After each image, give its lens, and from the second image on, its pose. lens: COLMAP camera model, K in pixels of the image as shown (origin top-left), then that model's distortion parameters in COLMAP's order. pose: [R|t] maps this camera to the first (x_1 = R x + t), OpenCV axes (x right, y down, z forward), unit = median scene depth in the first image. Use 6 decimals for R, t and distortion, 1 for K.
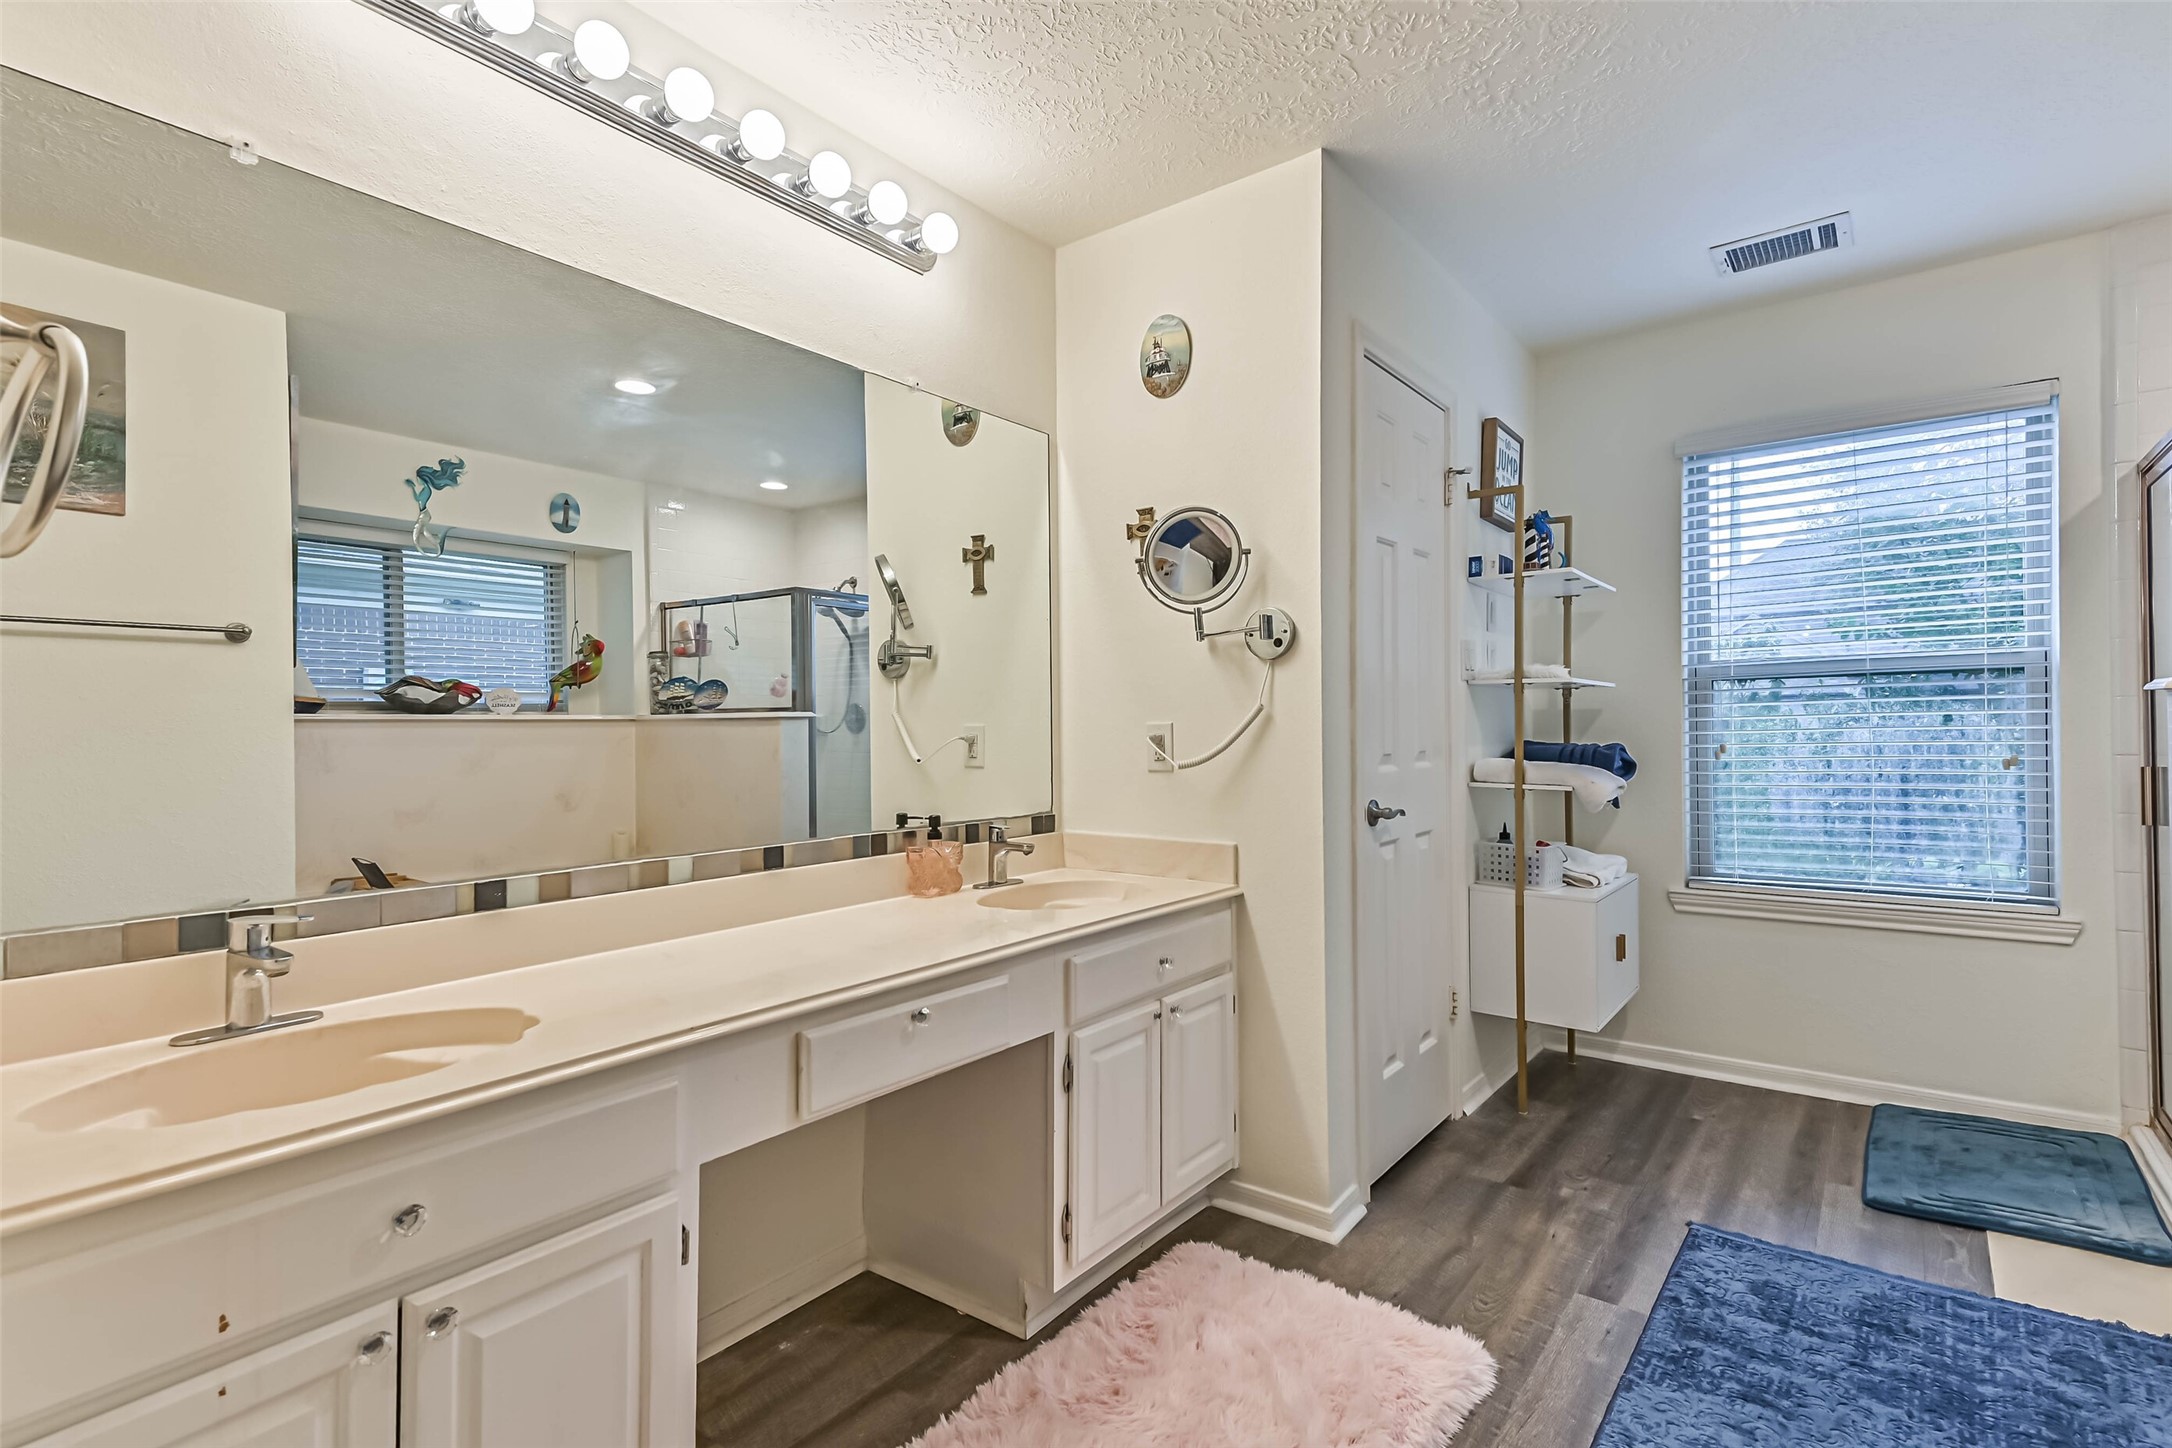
lens RADIAL K [[1037.5, 0, 1086.0], [0, 1037.5, 724.0], [0, 0, 1]] dist [0.086095, 0.000174]
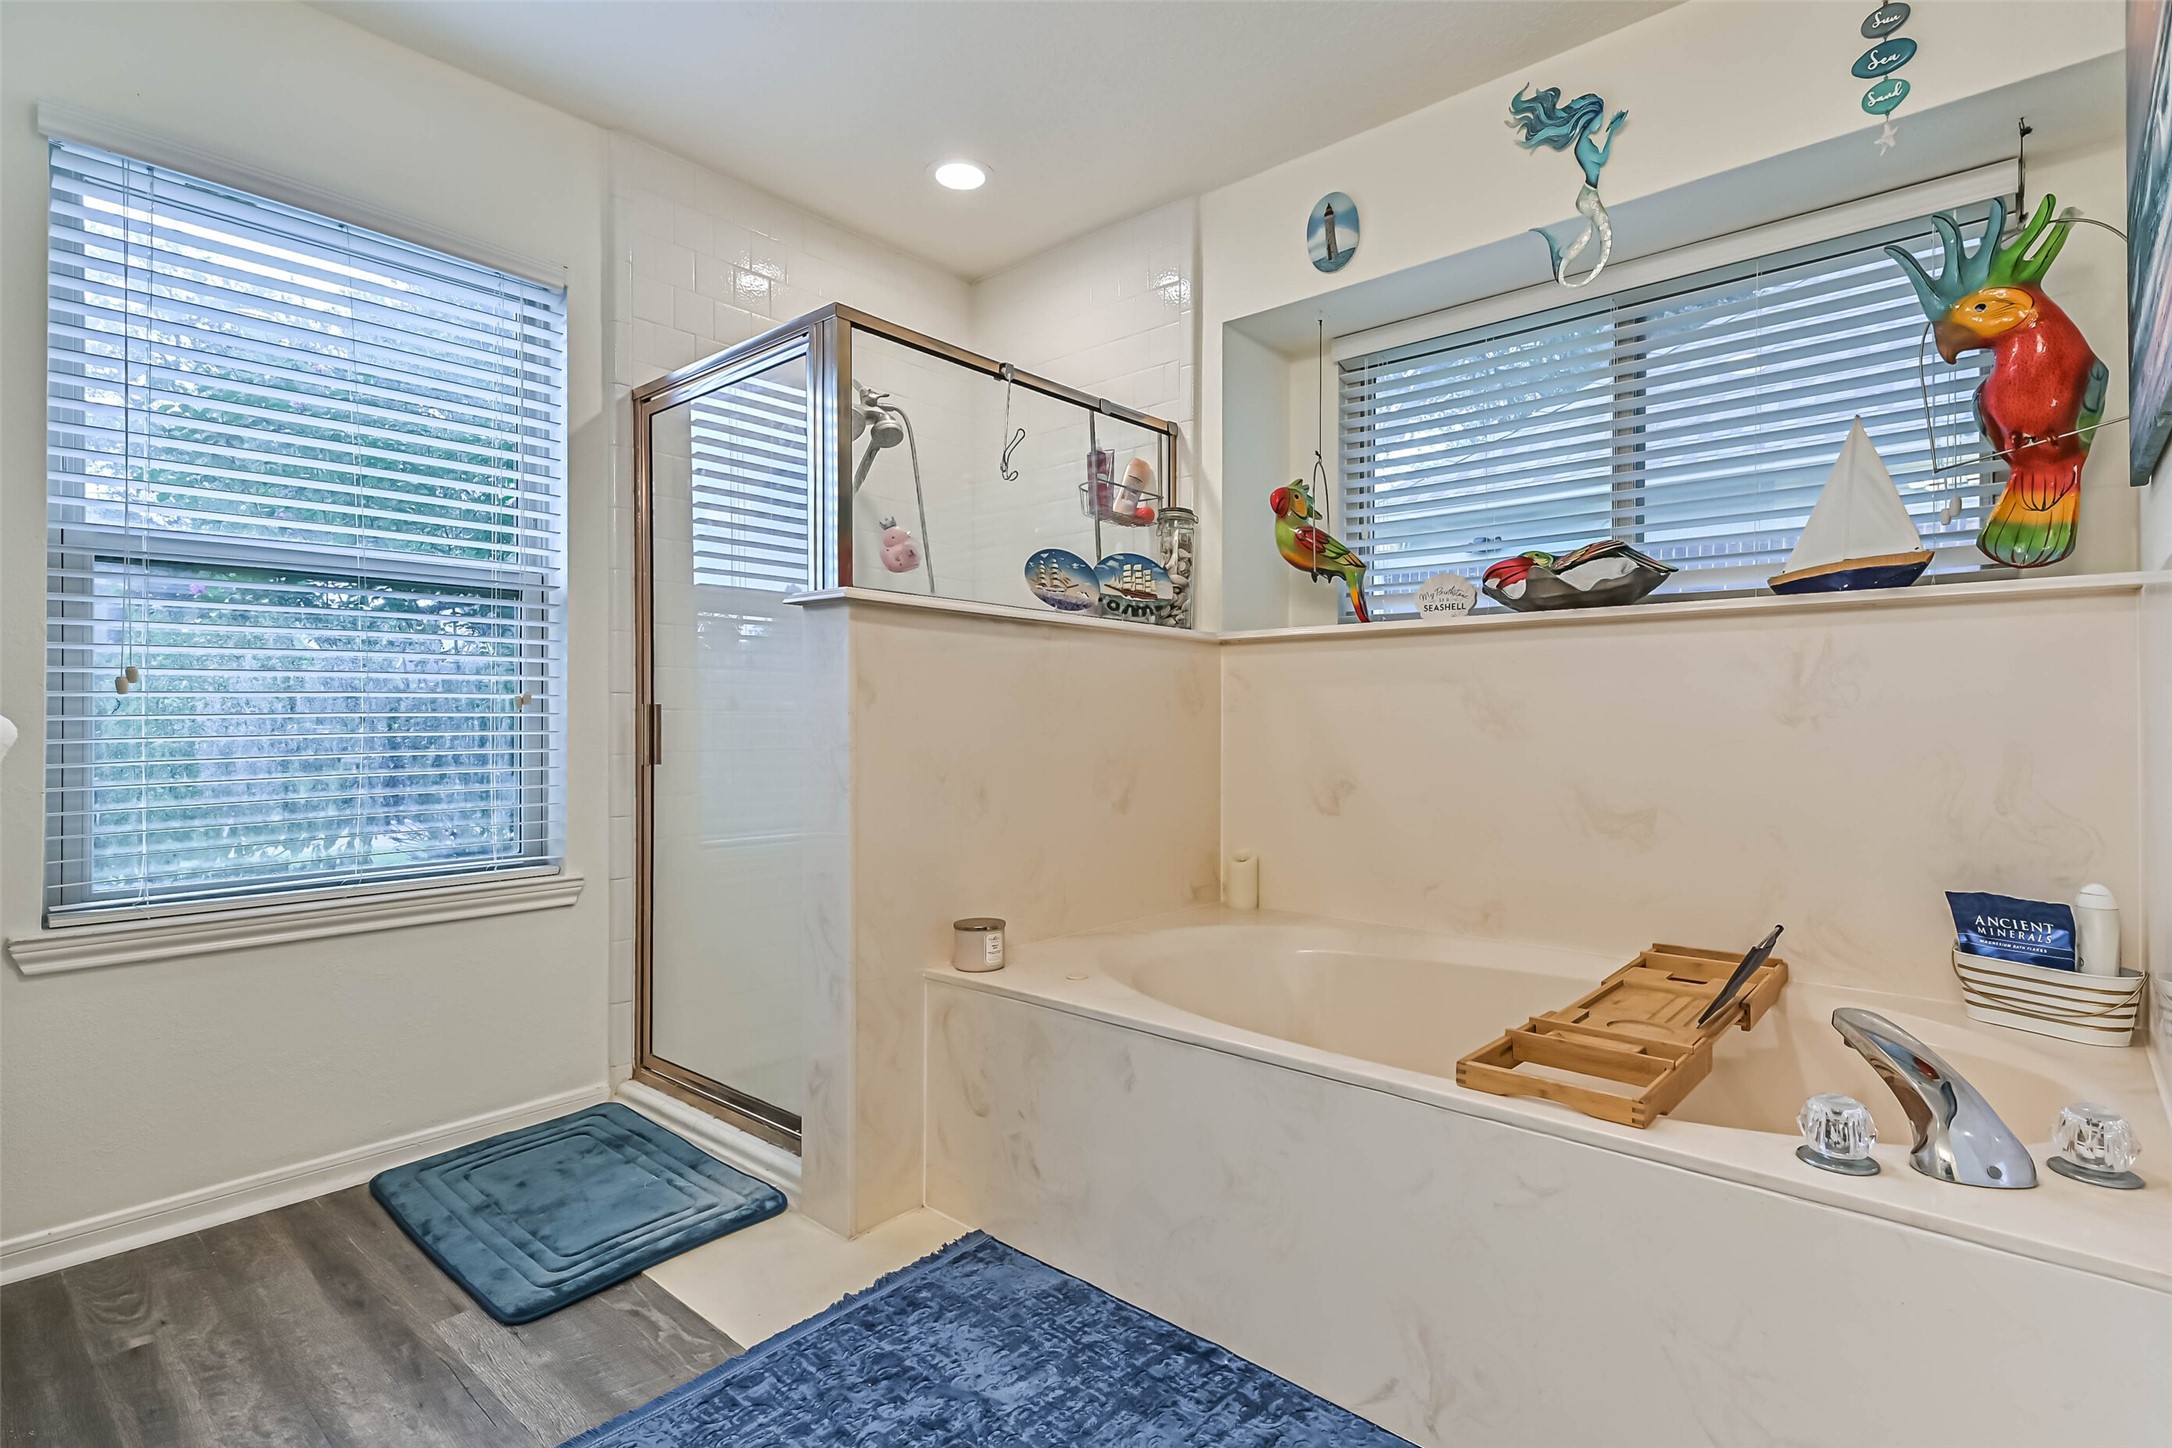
lens RADIAL K [[1043.3, 0, 1086.0], [0, 1043.3, 724.0], [0, 0, 1]] dist [0.002842, 0.000087]
pose [[0.048999, 0.022648, 0.998542, 0.065638], [-0.009789, 0.999706, -0.022194, 0.068195], [-0.998751, -0.008687, 0.049206, 0.549078]]
